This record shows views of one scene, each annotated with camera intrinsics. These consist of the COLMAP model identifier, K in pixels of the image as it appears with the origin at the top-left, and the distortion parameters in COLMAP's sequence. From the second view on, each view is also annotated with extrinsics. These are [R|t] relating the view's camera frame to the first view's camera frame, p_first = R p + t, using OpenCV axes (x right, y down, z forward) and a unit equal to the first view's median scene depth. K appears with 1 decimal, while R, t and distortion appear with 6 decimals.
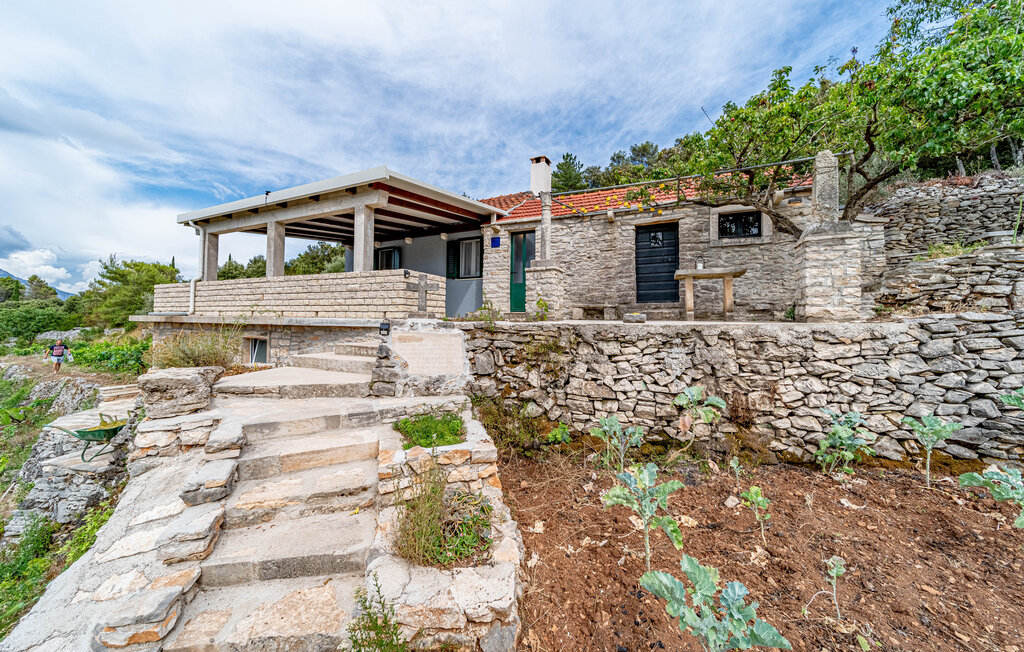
lens RADIAL K [[353.8, 0, 511.5], [0, 353.8, 309.5], [0, 0, 1]] dist [0.007543, -0.000320]
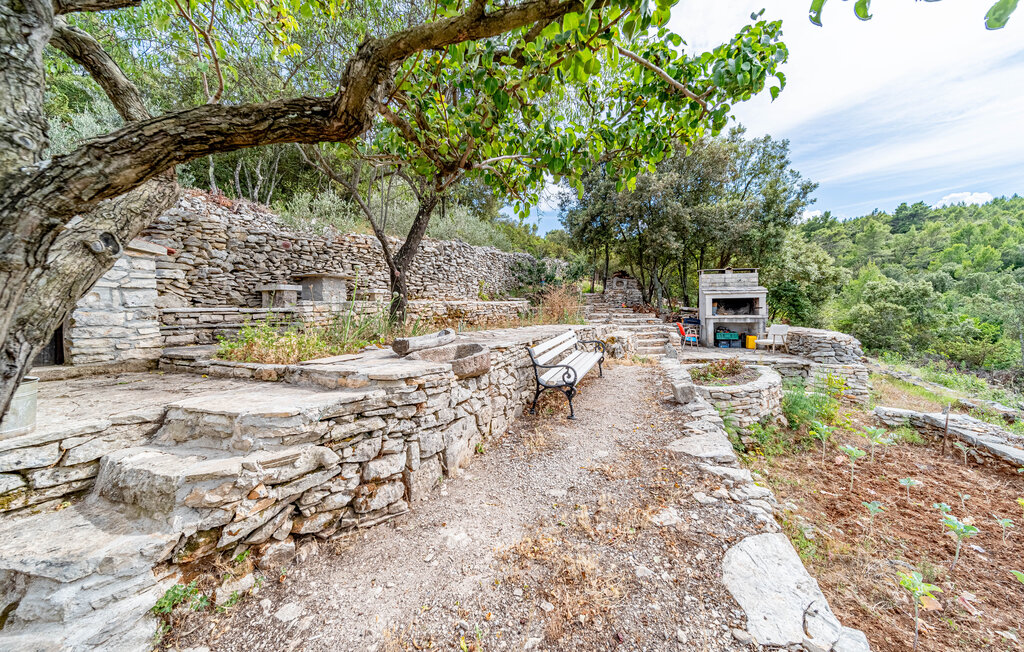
lens RADIAL K [[353.8, 0, 511.5], [0, 353.8, 309.5], [0, 0, 1]] dist [0.007543, -0.000320]
pose [[-0.053863, -0.013658, 0.998455, 0.493454], [-0.011350, 0.999850, 0.013065, -0.165543], [-0.998484, -0.010629, -0.054010, 0.500895]]
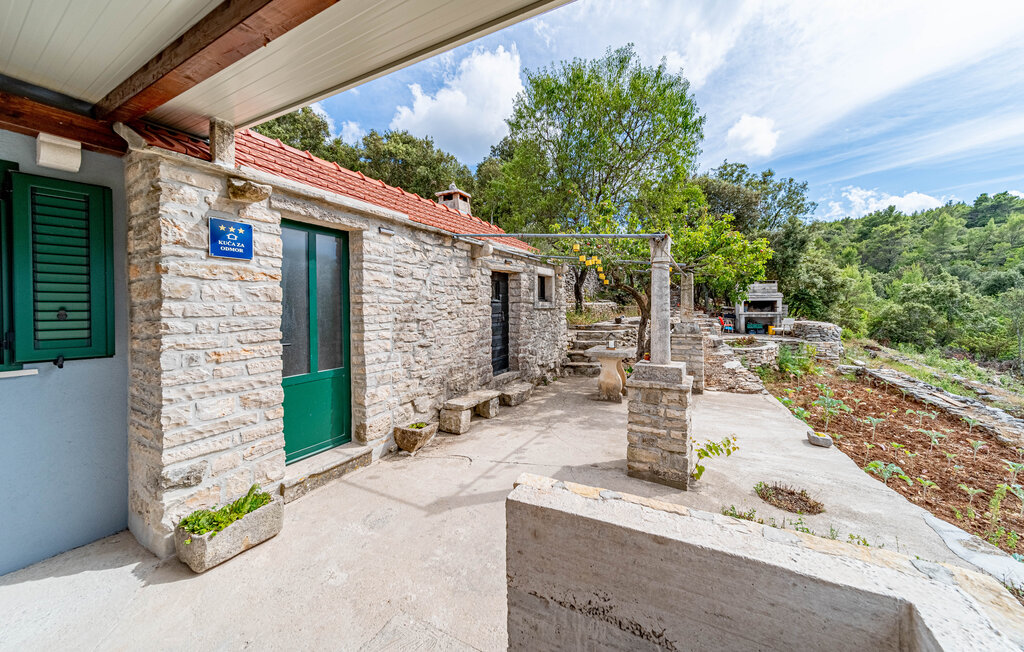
lens RADIAL K [[353.8, 0, 511.5], [0, 353.8, 309.5], [0, 0, 1]] dist [0.007543, -0.000320]
pose [[0.049659, -0.020054, 0.998565, -0.355650], [-0.013346, 0.999696, 0.020740, -0.174281], [-0.998677, -0.014356, 0.049376, 0.922076]]
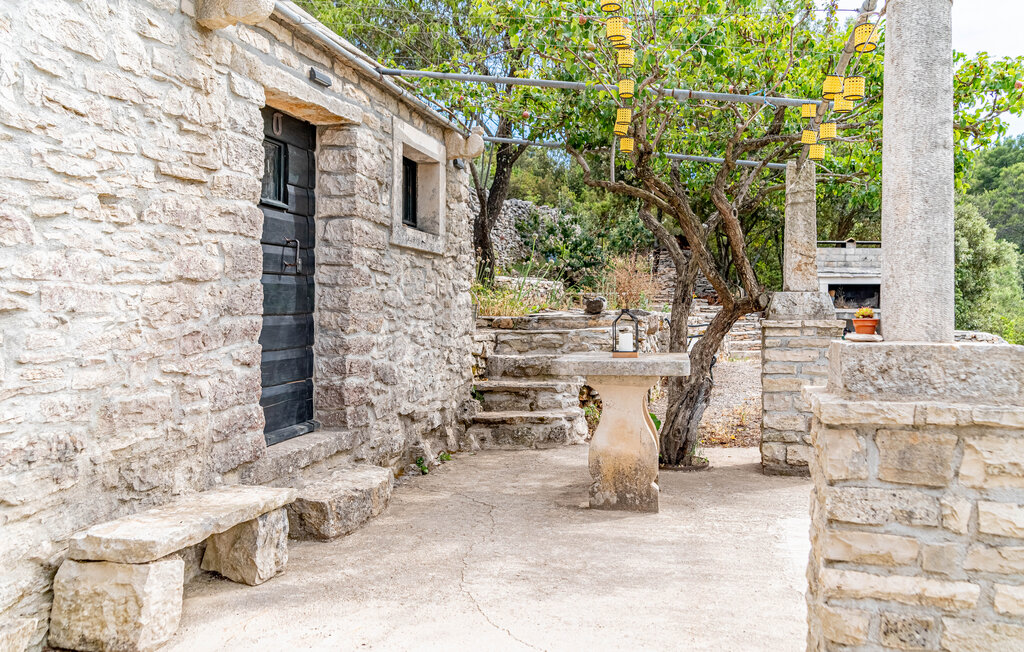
lens RADIAL K [[821.3, 0, 508.3], [0, 821.3, 309.1], [0, 0, 1]] dist [-0.011342, 0.008022]
pose [[-0.206552, -0.010061, 0.978384, -0.165030], [-0.030232, 0.999535, 0.003896, -0.112384], [-0.977968, -0.028774, -0.206760, 0.953279]]
